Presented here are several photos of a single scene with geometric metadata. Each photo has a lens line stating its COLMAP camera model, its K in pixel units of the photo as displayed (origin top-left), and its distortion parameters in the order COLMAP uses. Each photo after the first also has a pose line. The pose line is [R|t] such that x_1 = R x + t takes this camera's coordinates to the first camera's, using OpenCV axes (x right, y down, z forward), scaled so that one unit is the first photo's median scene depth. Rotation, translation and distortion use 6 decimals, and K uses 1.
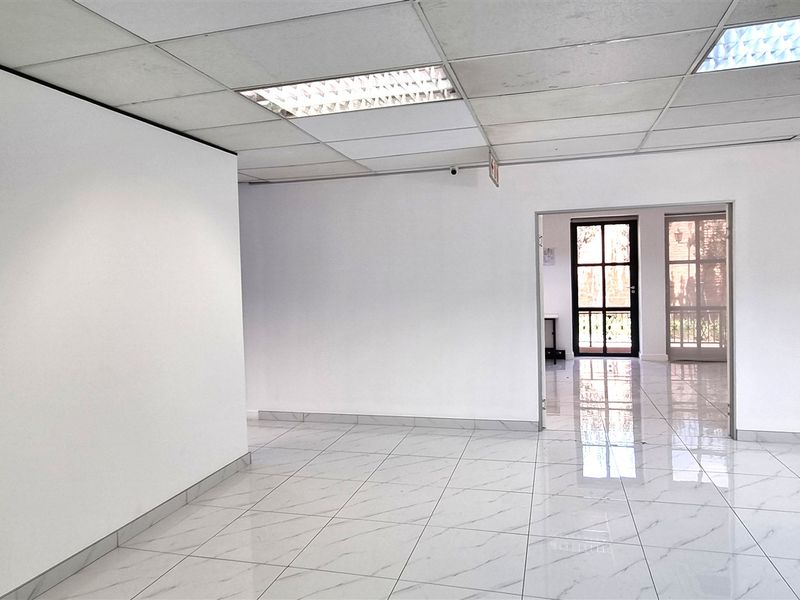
lens RADIAL K [[536.7, 0, 414.4], [0, 536.7, 295.6], [0, 0, 1]] dist [-0.009574, 0.004708]
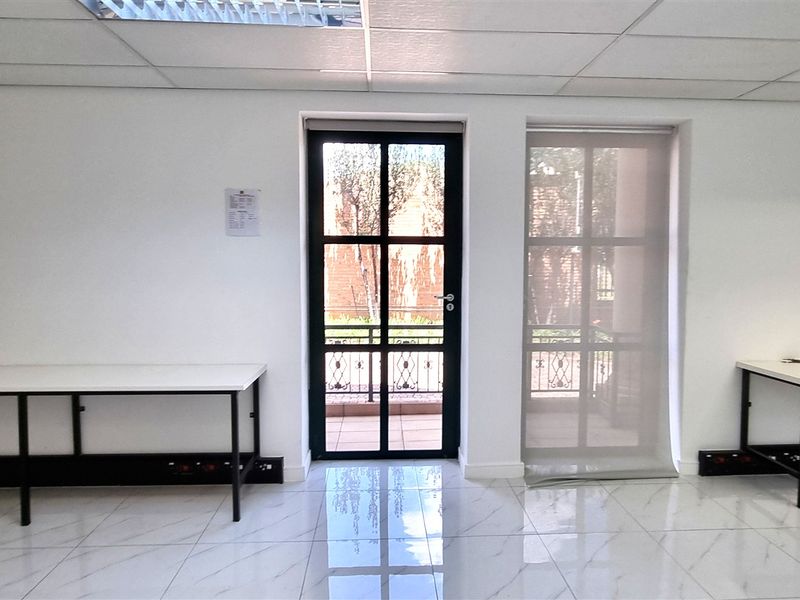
lens RADIAL K [[536.7, 0, 404.2], [0, 536.7, 294.5], [0, 0, 1]] dist [-0.009574, 0.004708]
pose [[0.953134, 0.010741, 0.302359, 0.245354], [-0.019467, 0.999476, 0.025863, -0.026884], [-0.301922, -0.030537, 0.952843, 0.606963]]
